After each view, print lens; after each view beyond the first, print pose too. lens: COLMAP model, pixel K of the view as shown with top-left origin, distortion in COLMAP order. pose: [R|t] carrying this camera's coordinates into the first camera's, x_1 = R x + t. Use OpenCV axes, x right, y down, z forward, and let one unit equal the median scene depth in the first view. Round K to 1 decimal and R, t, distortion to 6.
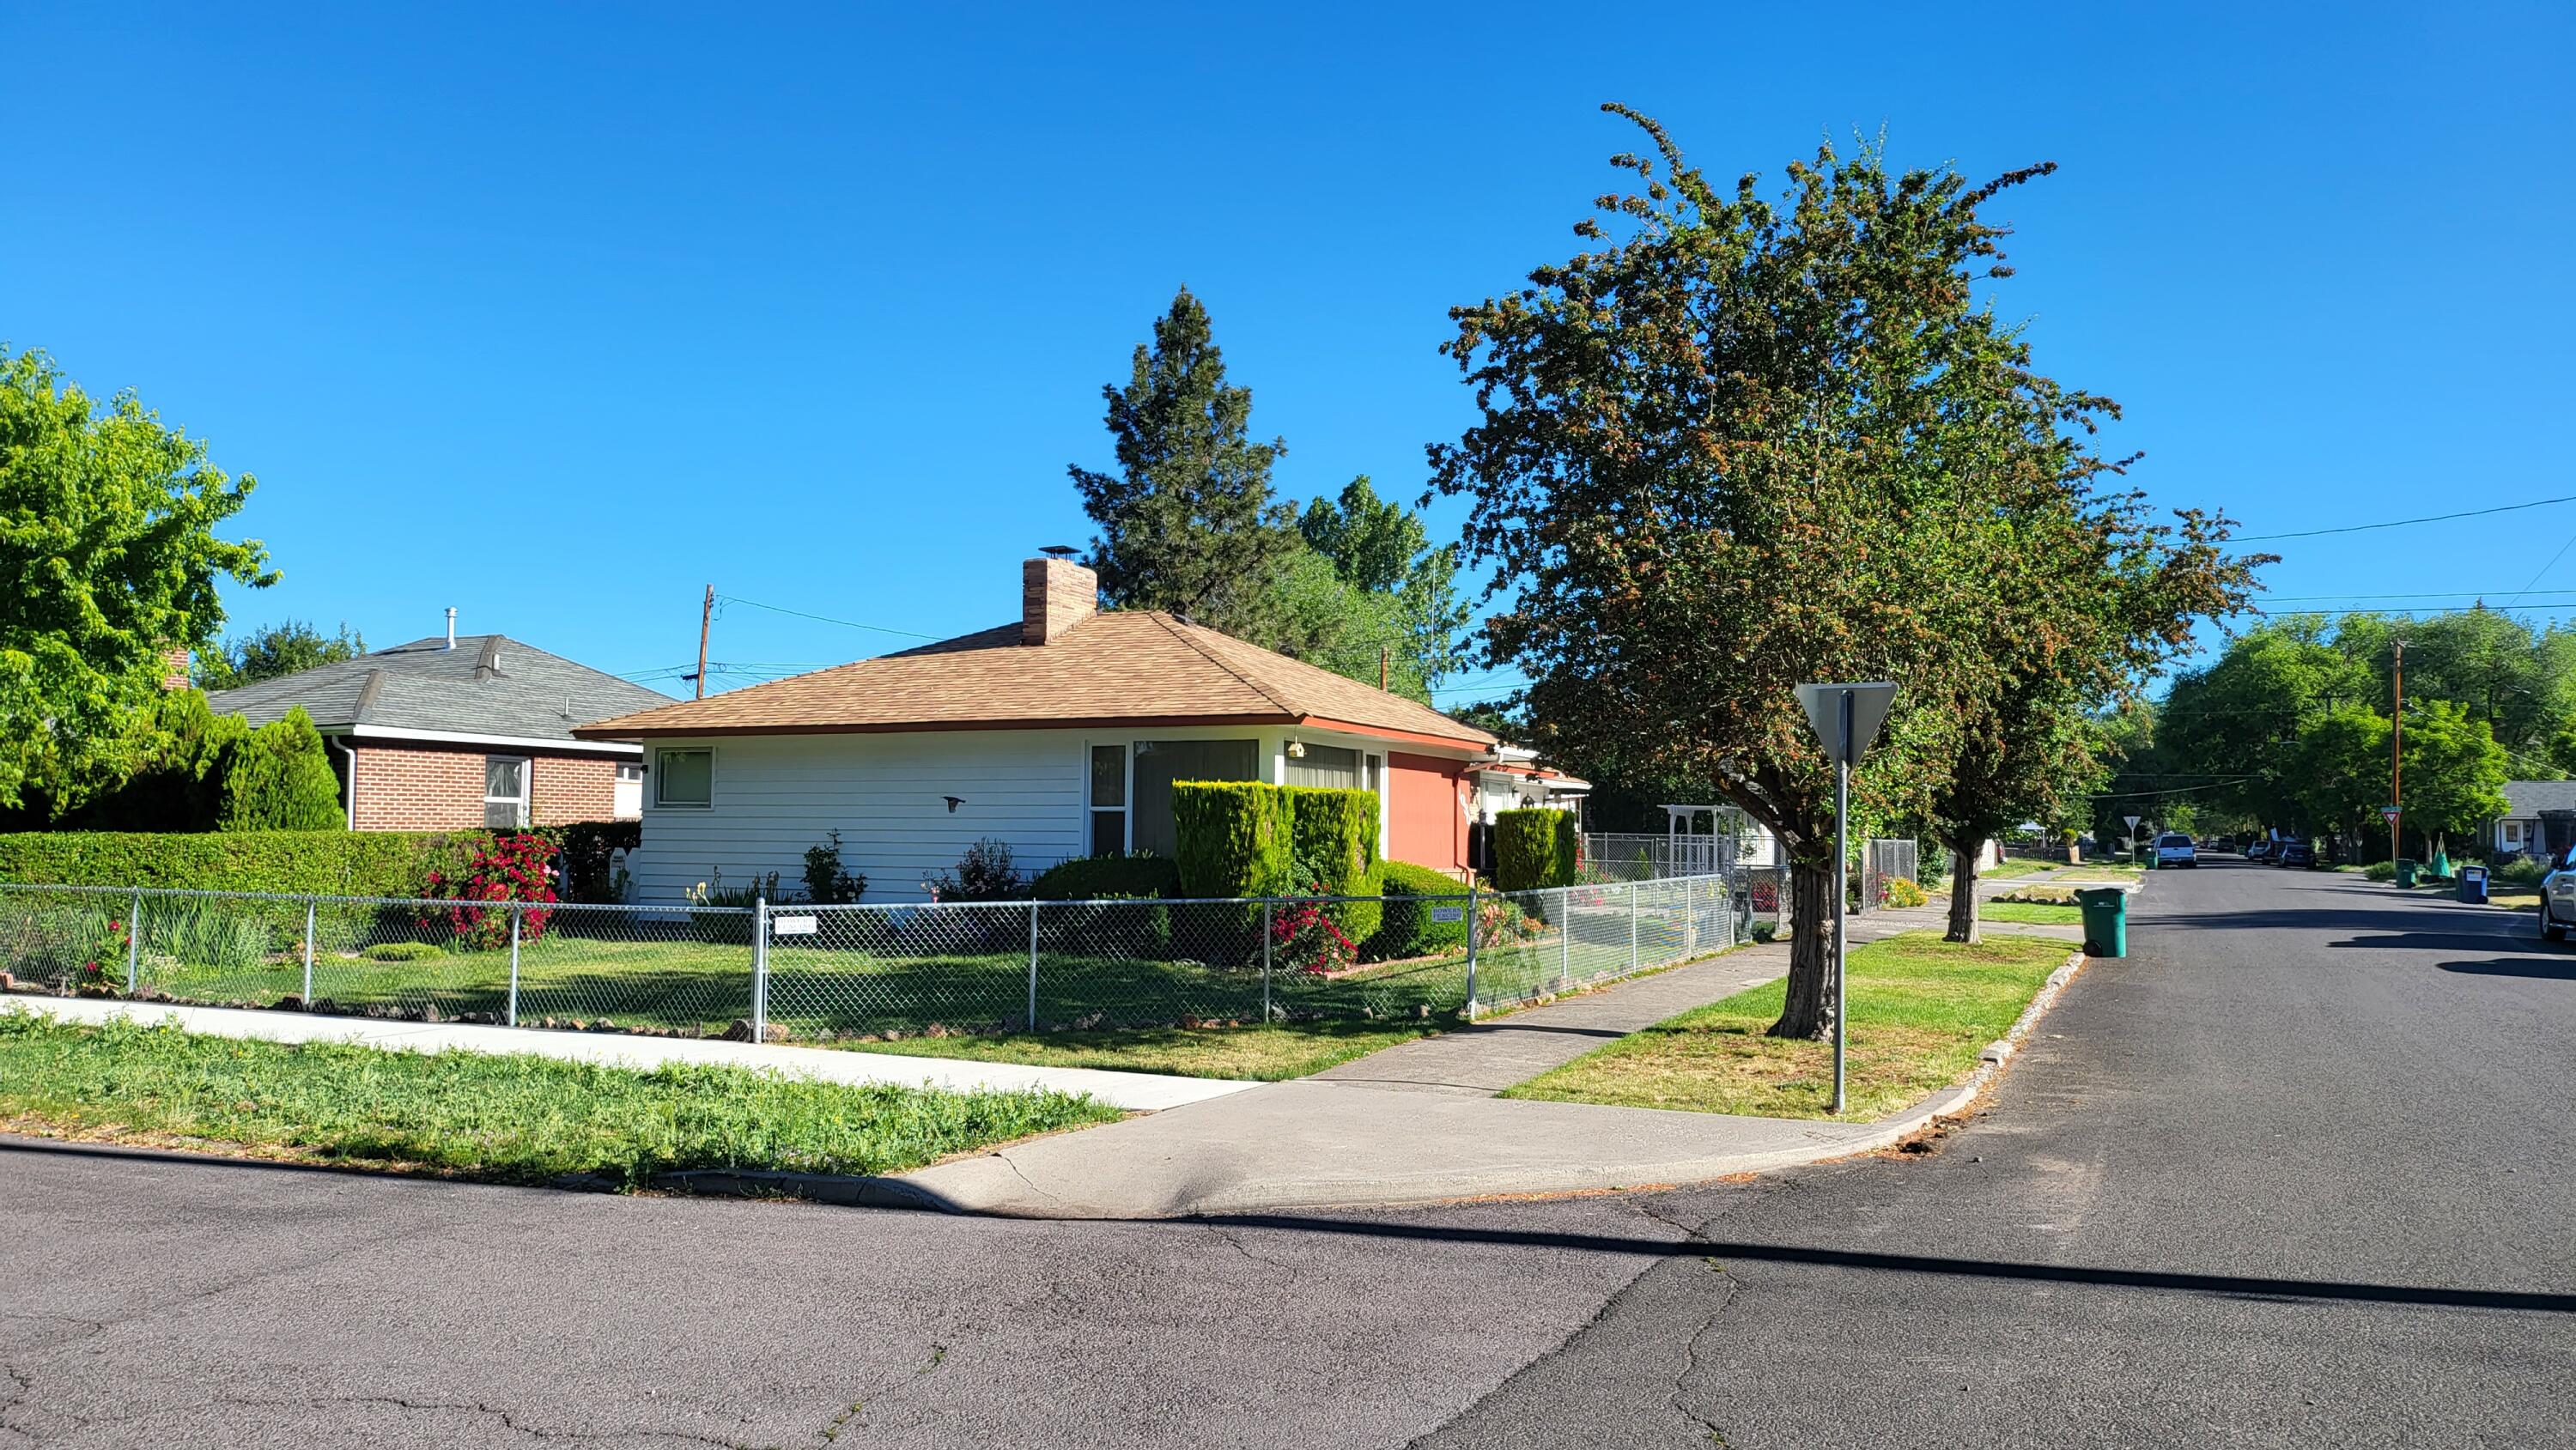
lens RADIAL K [[1854.3, 0, 1288.0], [0, 1854.3, 725.0], [0, 0, 1]] dist [0.054104, -0.007812]
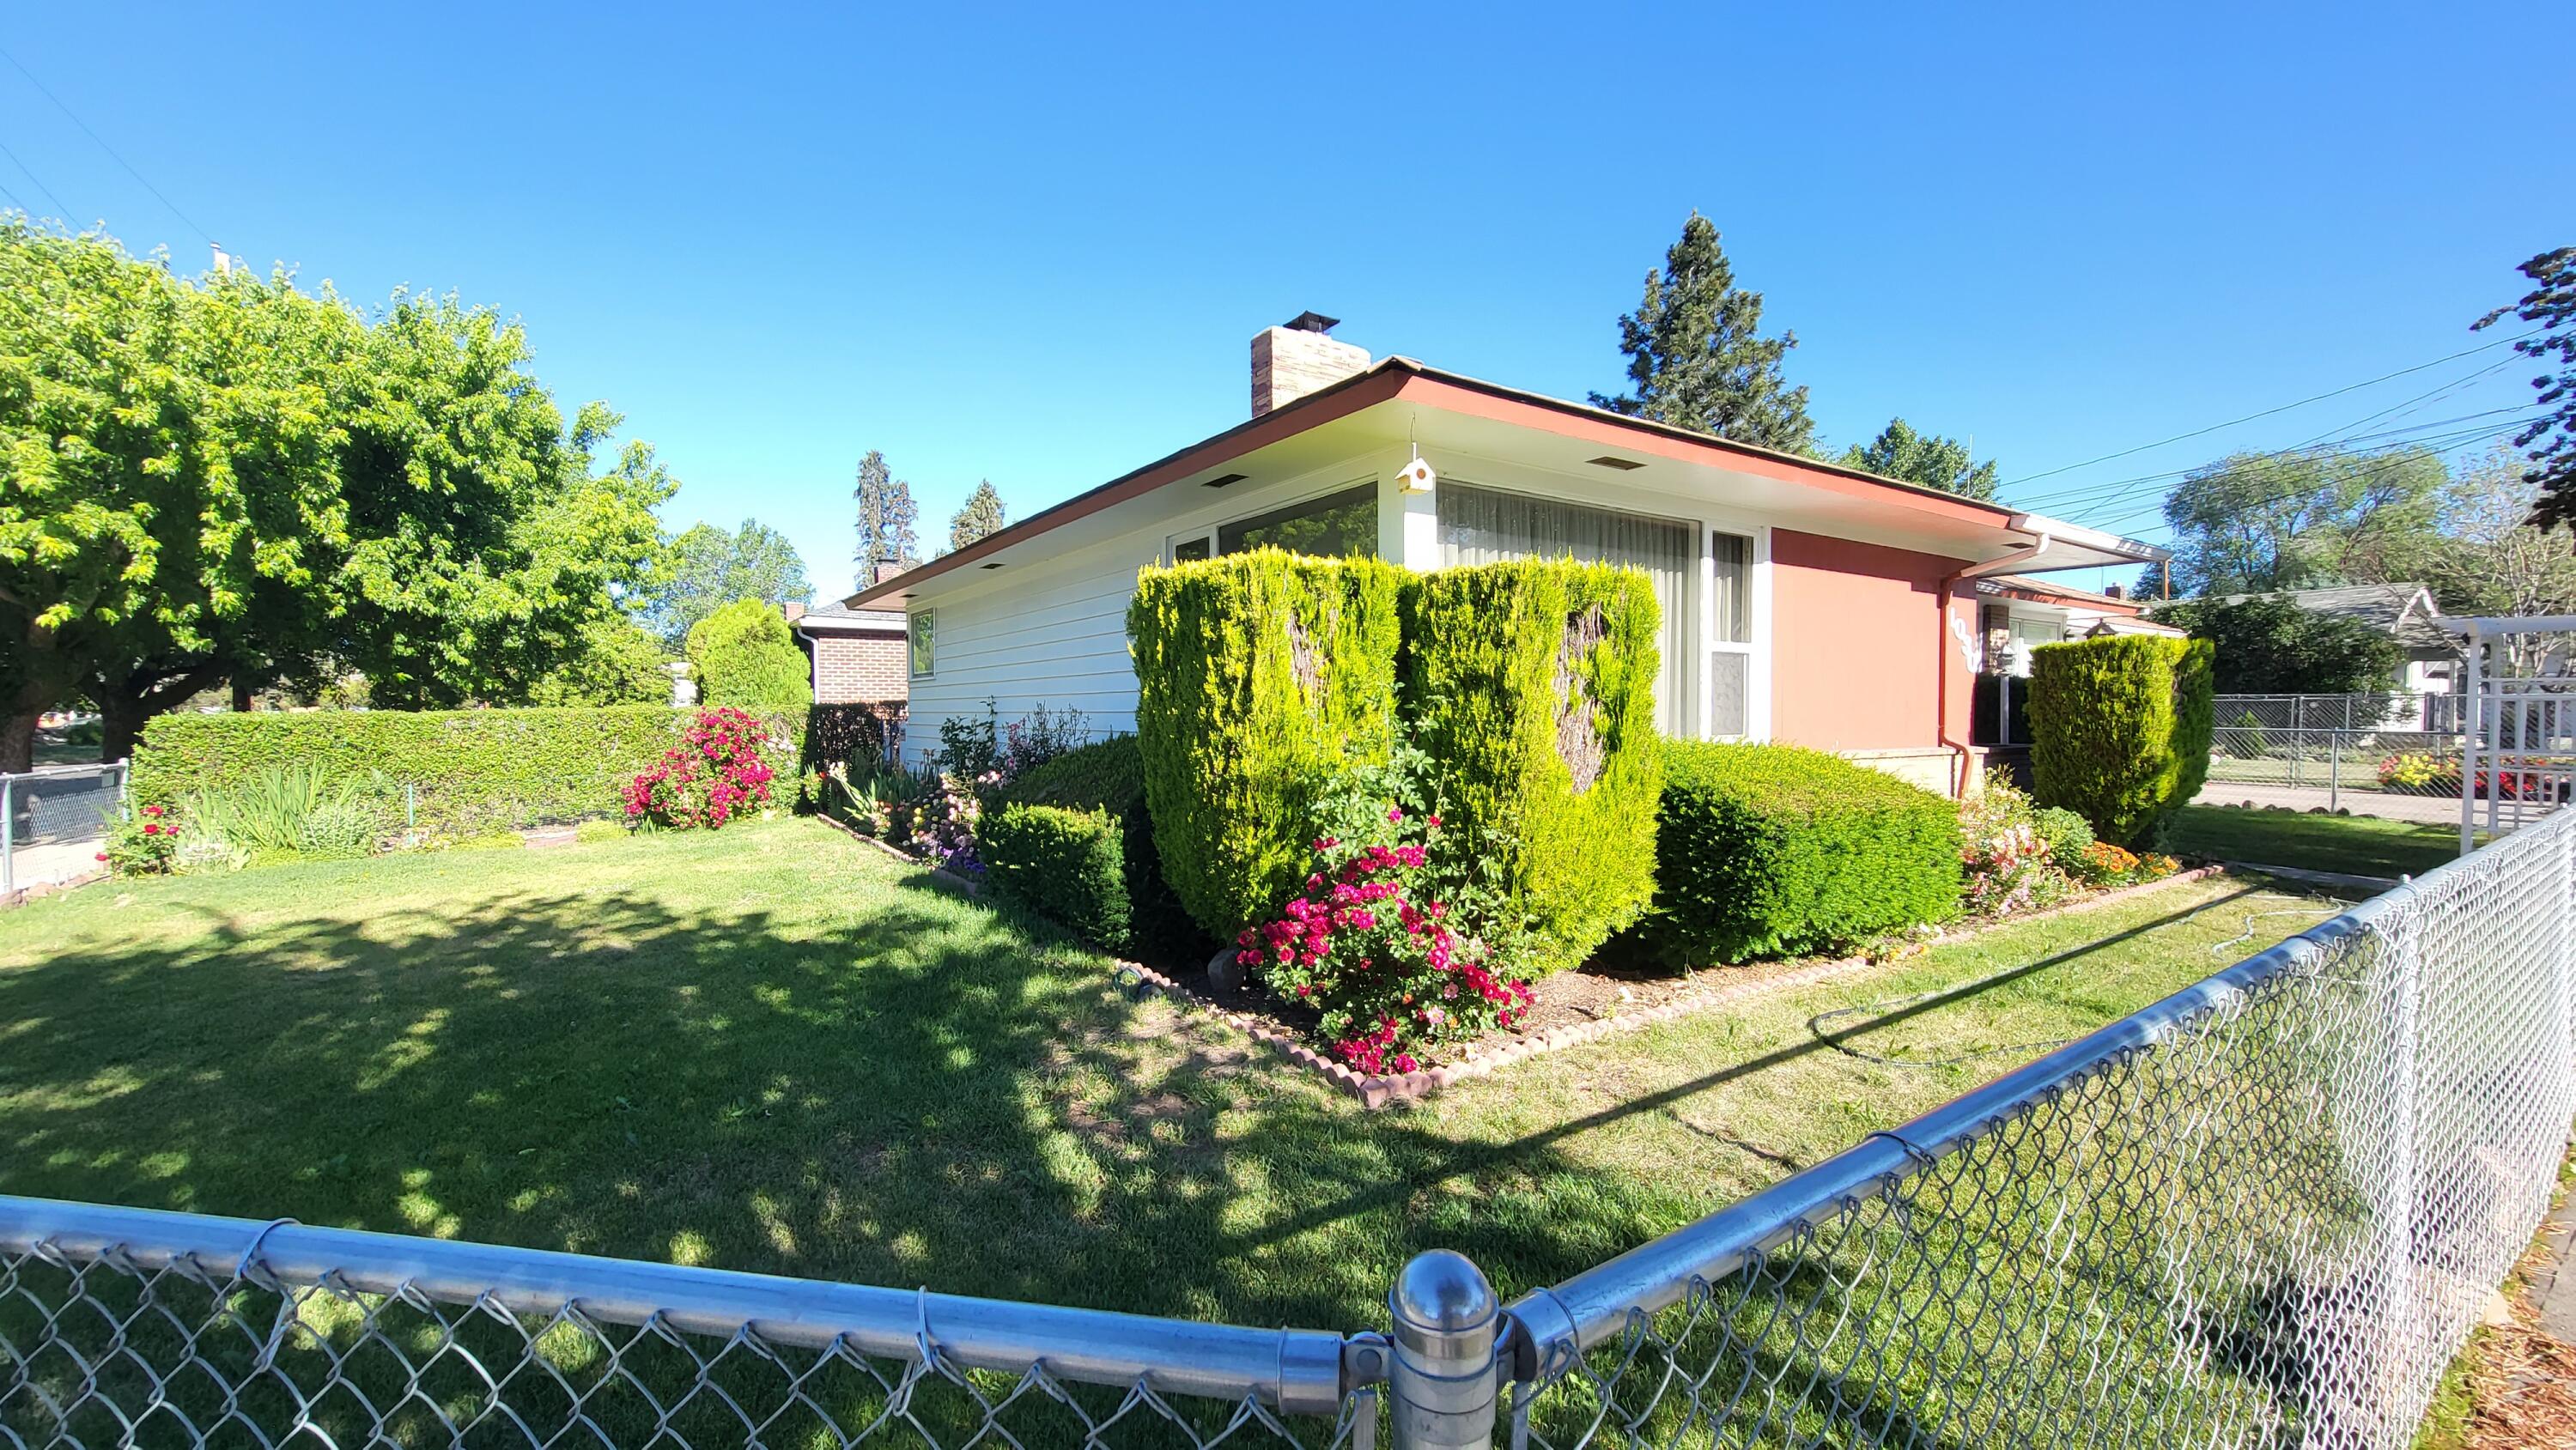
lens RADIAL K [[1056.6, 0, 1244.0], [0, 1056.6, 727.0], [0, 0, 1]] dist [0.001740, 0.000207]
pose [[0.858337, -0.003794, -0.513072, 0.071368], [0.041308, 0.997238, 0.061733, 0.040344], [0.511421, -0.074182, 0.856123, 0.590707]]
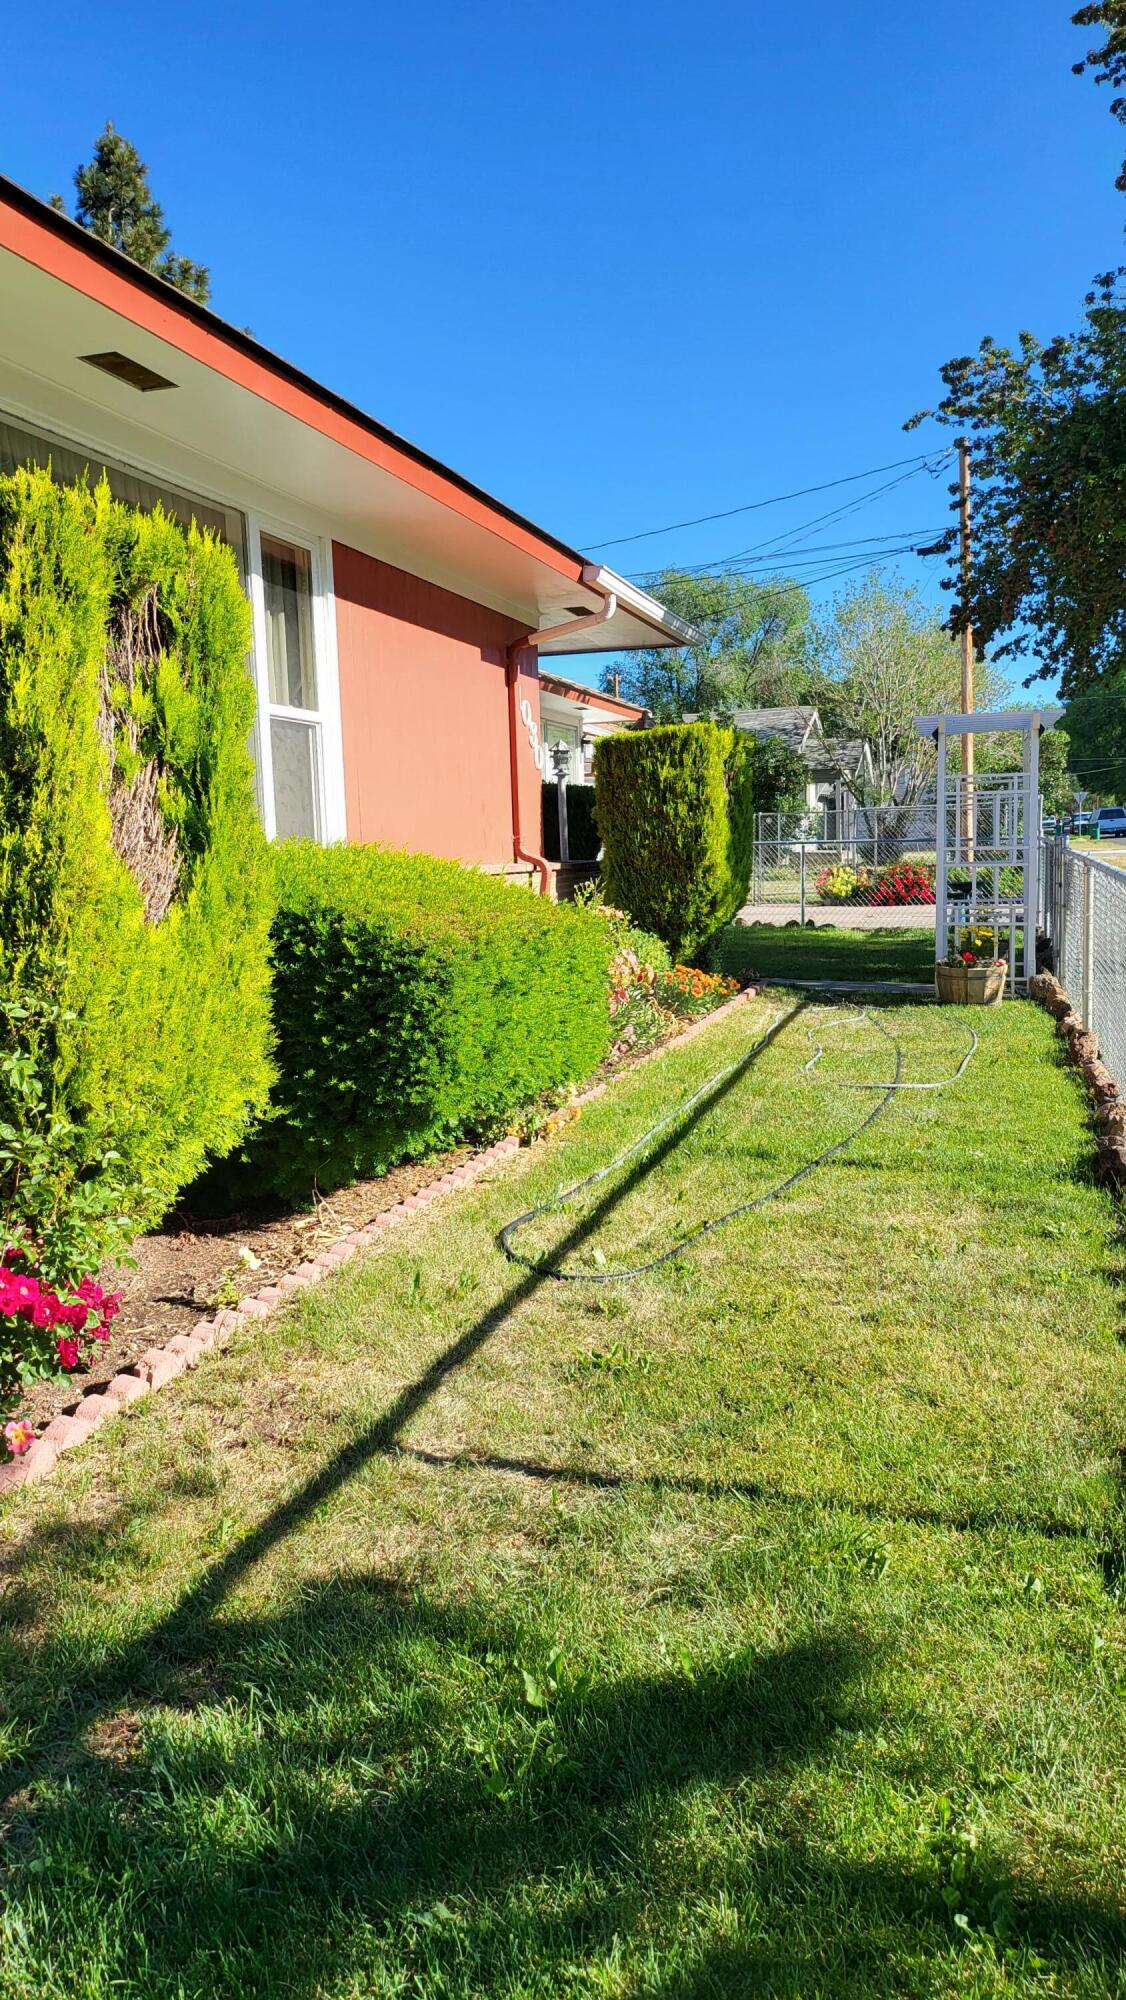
lens RADIAL K [[1439.8, 0, 563.0], [0, 1439.8, 1000.0], [0, 0, 1]] dist [0.054104, -0.007812]
pose [[0.988635, -0.057361, 0.138960, 0.048437], [0.033444, 0.985100, 0.168701, 0.049505], [-0.146566, -0.162136, 0.975823, 0.628823]]
